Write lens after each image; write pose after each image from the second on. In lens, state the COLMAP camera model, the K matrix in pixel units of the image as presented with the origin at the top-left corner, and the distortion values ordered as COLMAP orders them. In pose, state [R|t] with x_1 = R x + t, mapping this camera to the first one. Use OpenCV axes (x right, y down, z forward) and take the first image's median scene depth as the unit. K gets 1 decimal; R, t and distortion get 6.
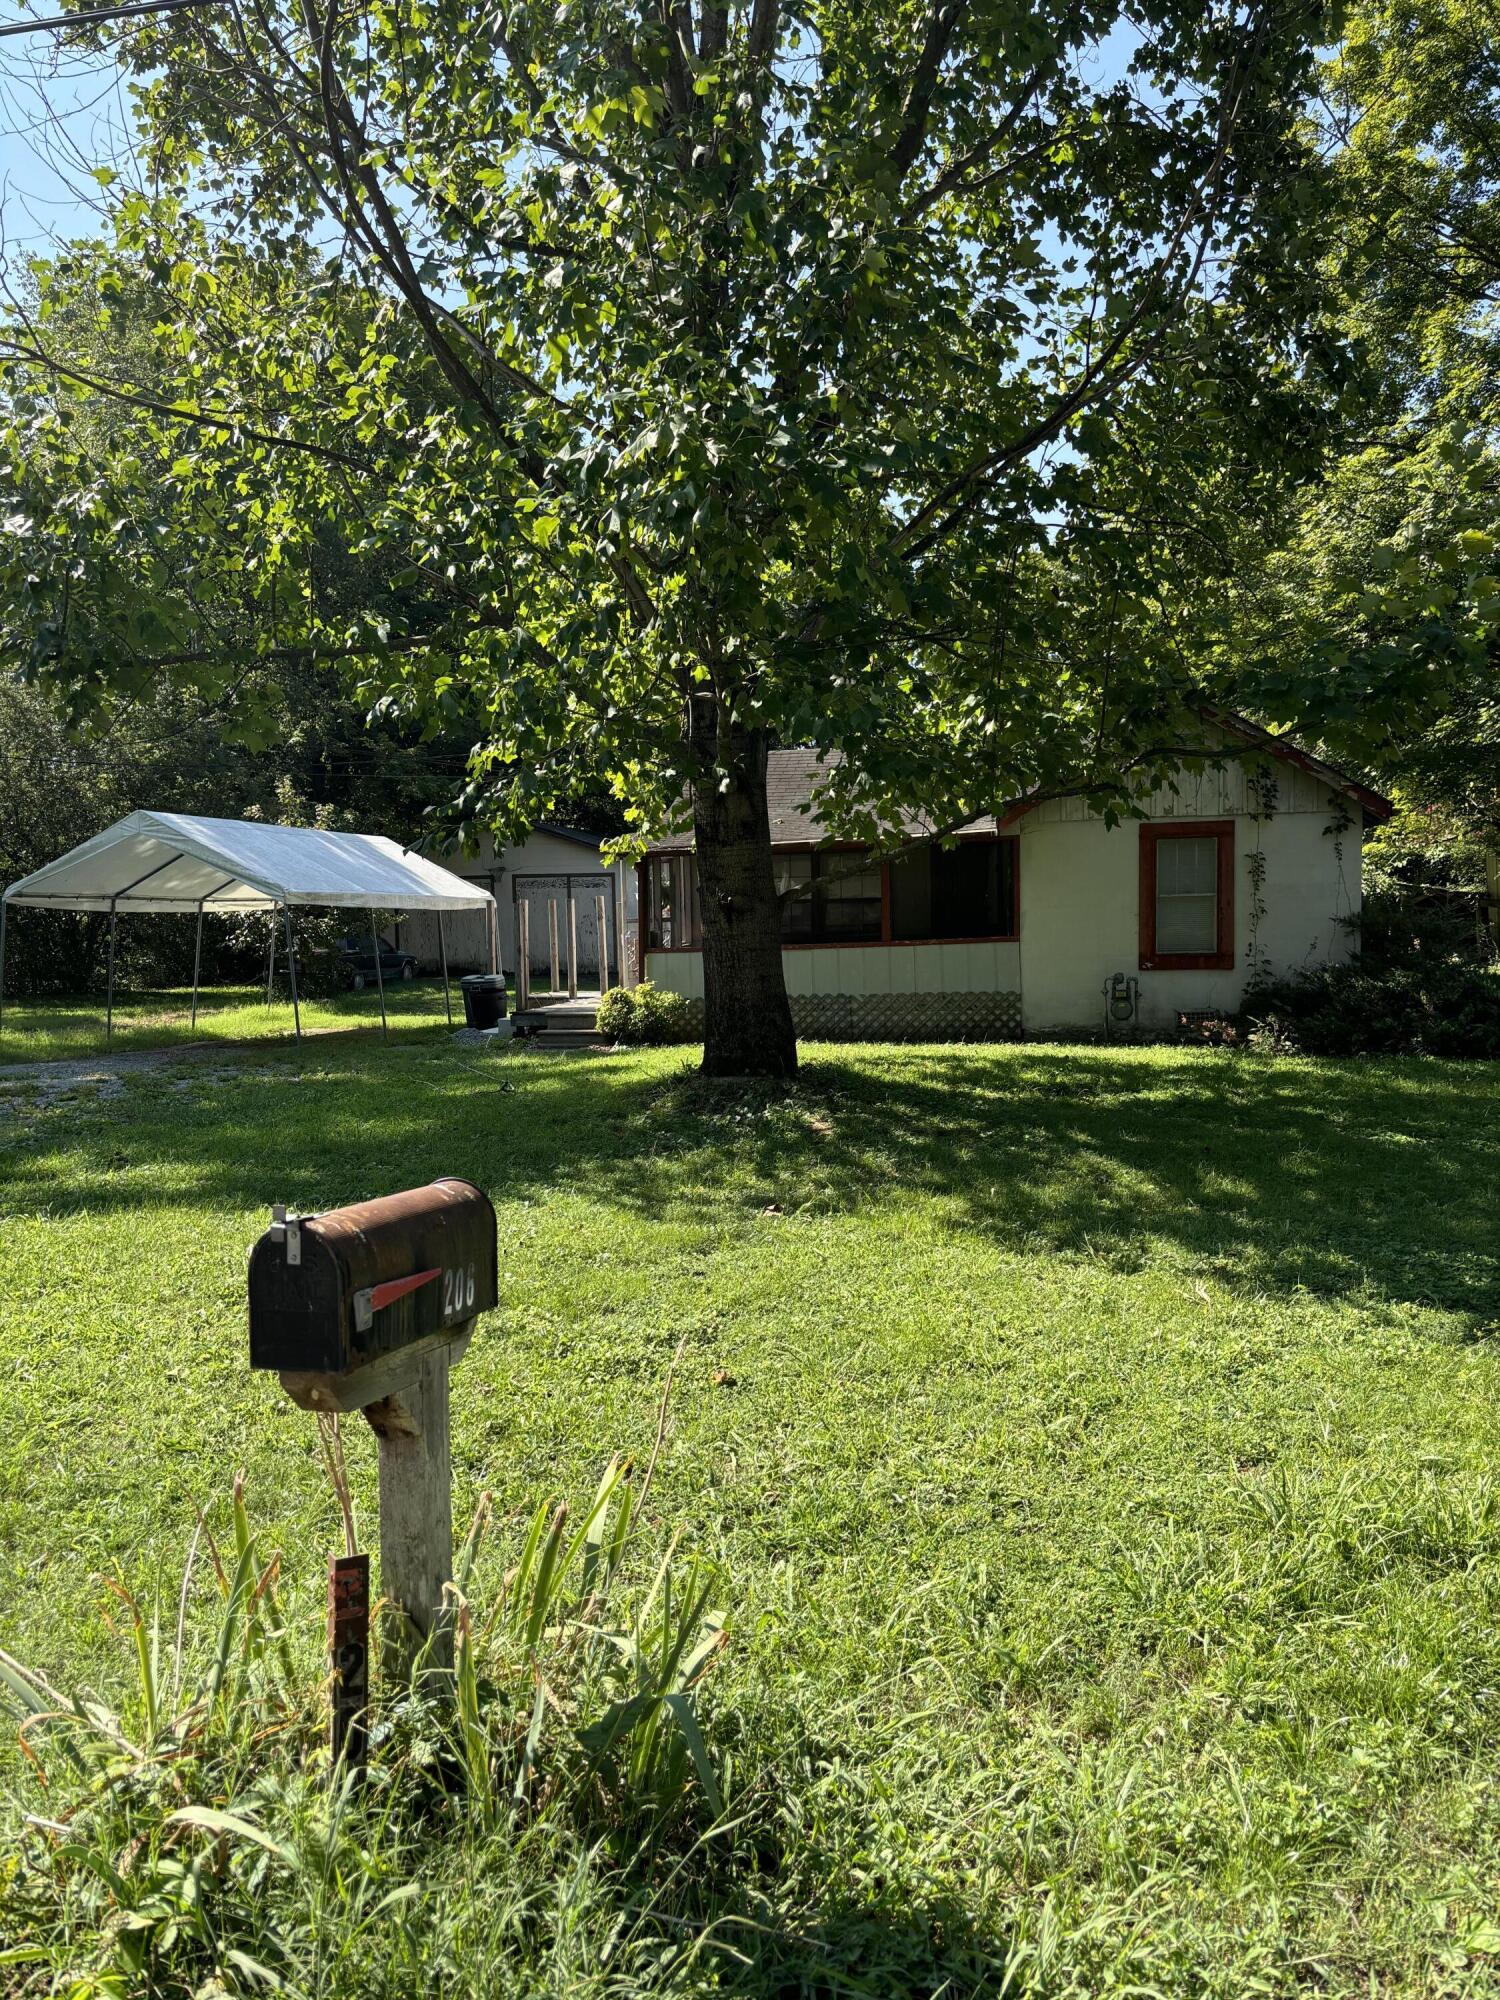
lens RADIAL K [[1530.1, 0, 716.8], [0, 1530.1, 995.1], [0, 0, 1]] dist [0.057809, -0.065333]
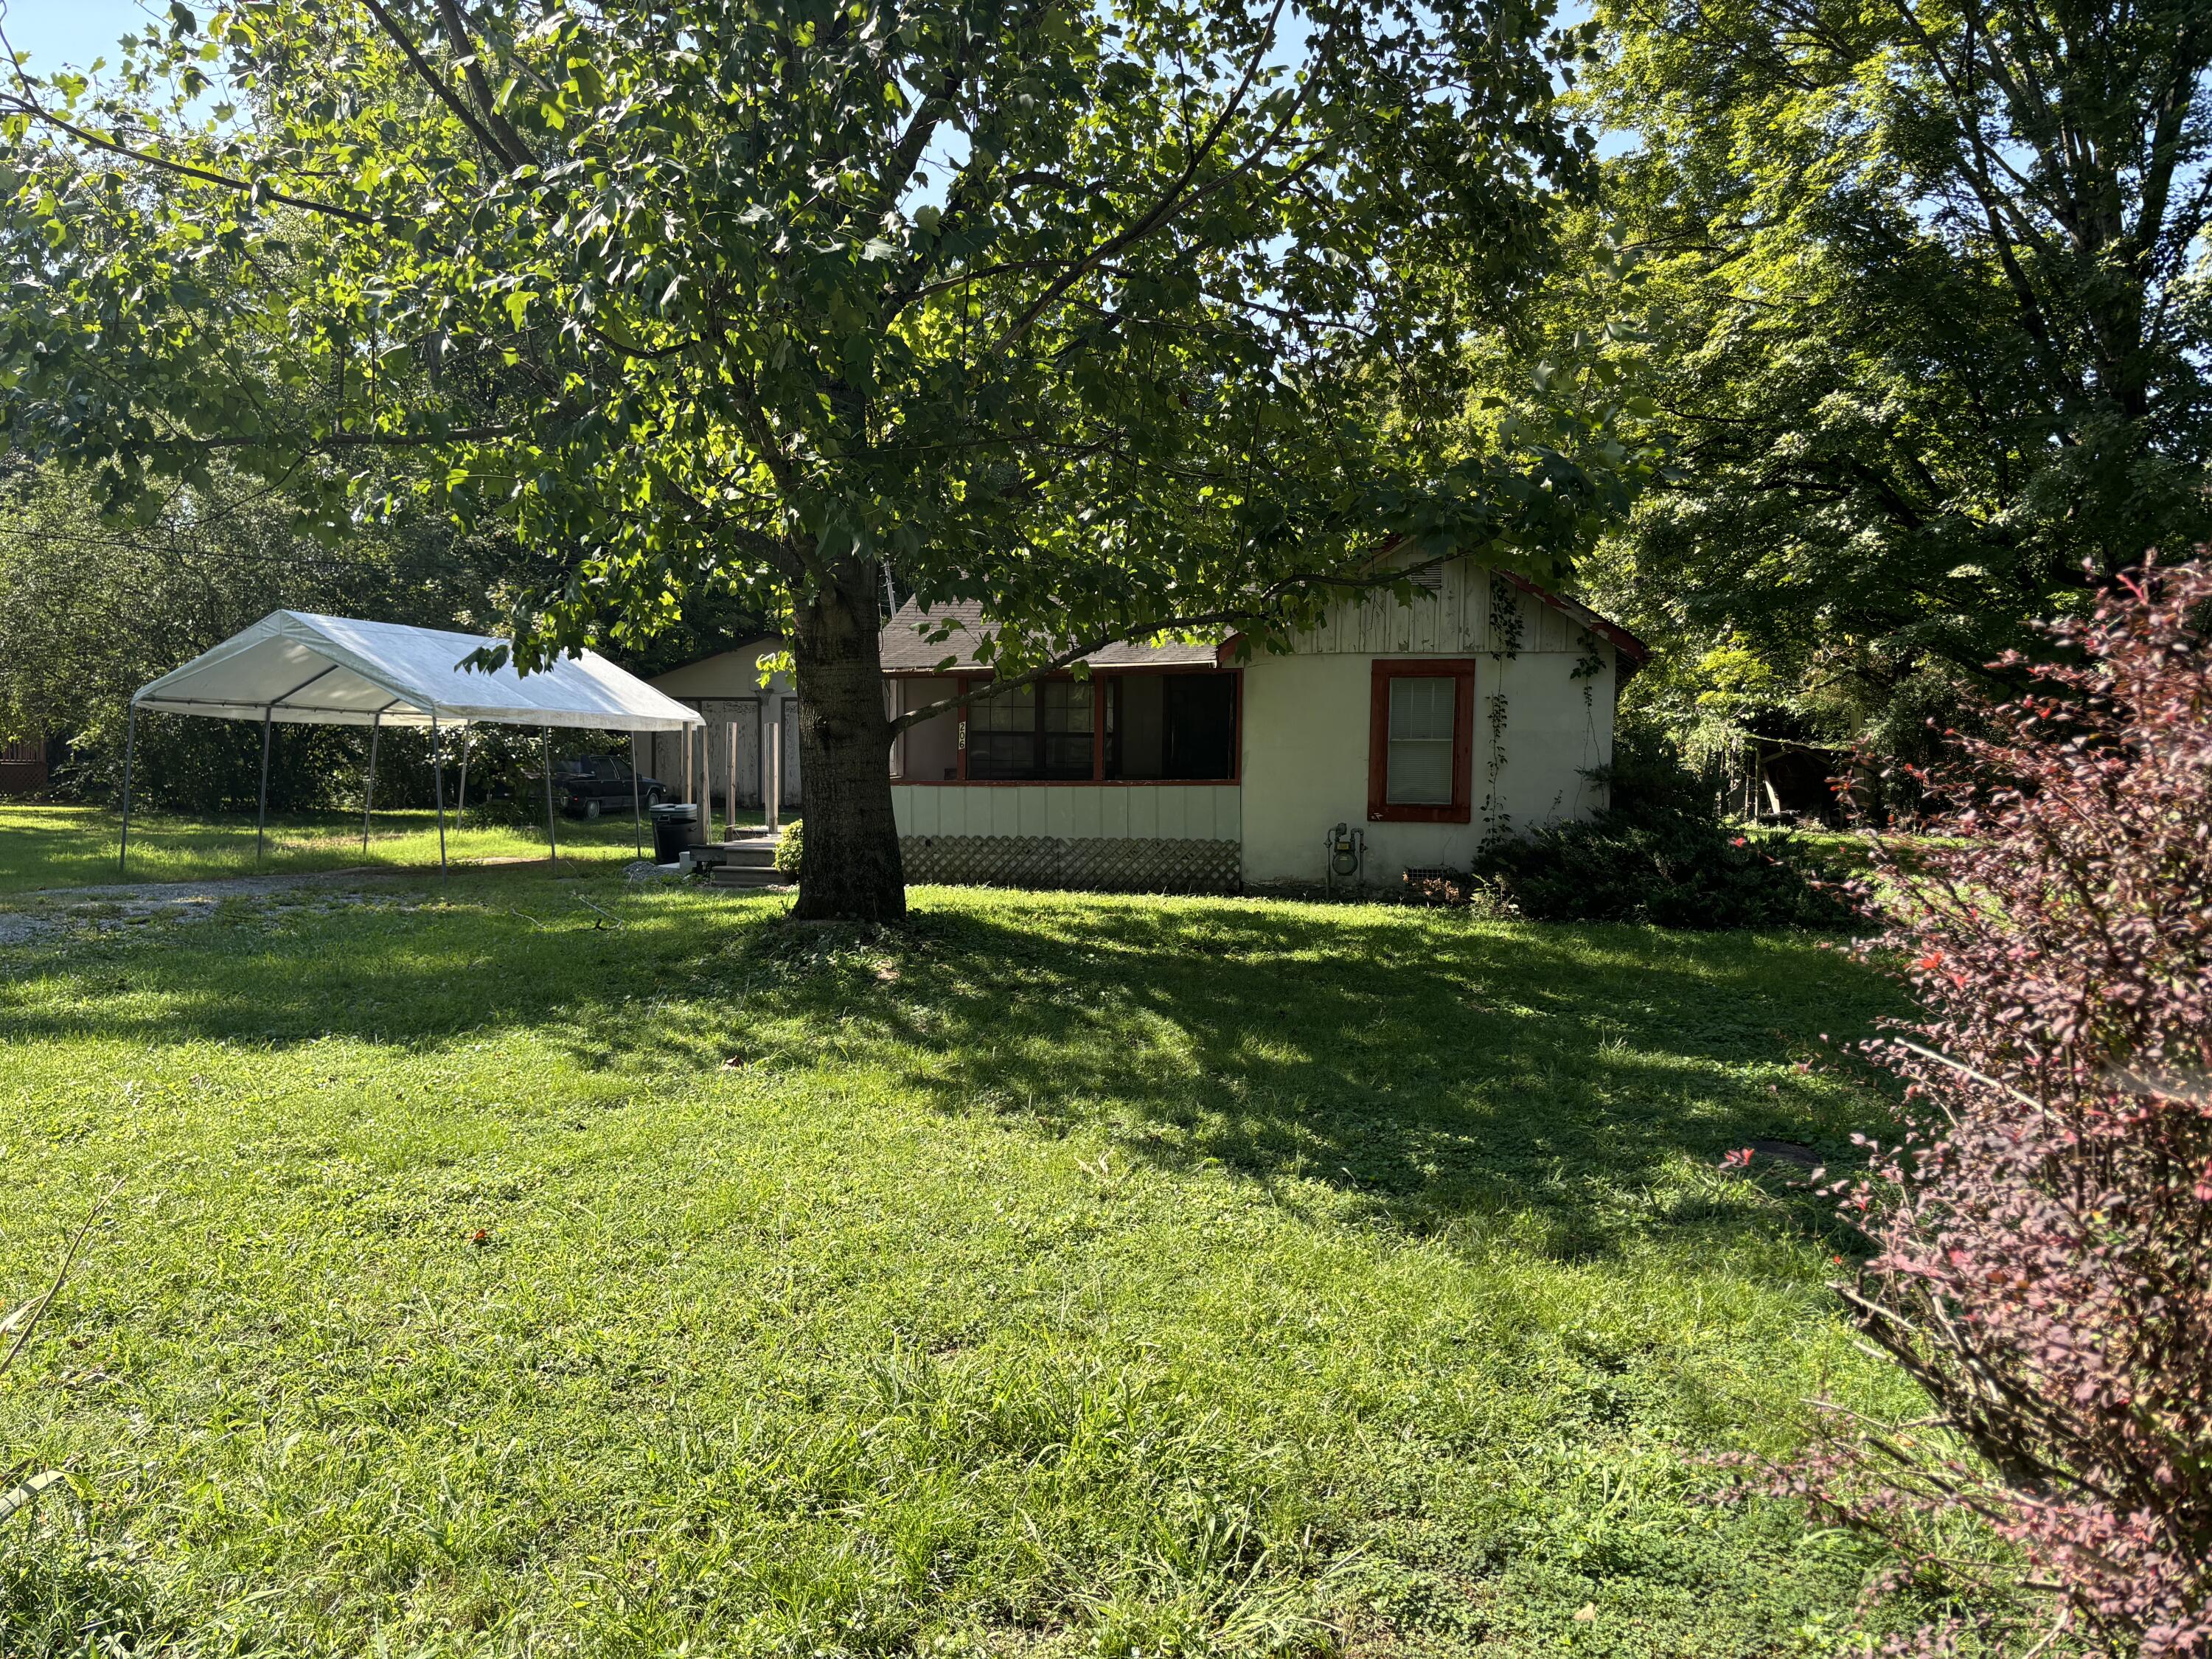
lens RADIAL K [[1692.3, 0, 1104.1], [0, 1692.3, 842.6], [0, 0, 1]] dist [0.057809, -0.065333]
pose [[0.999383, 0.032445, -0.013474, 0.133743], [-0.032439, 0.999473, 0.000686, 0.000987], [0.013489, -0.000249, 0.999909, -0.003701]]
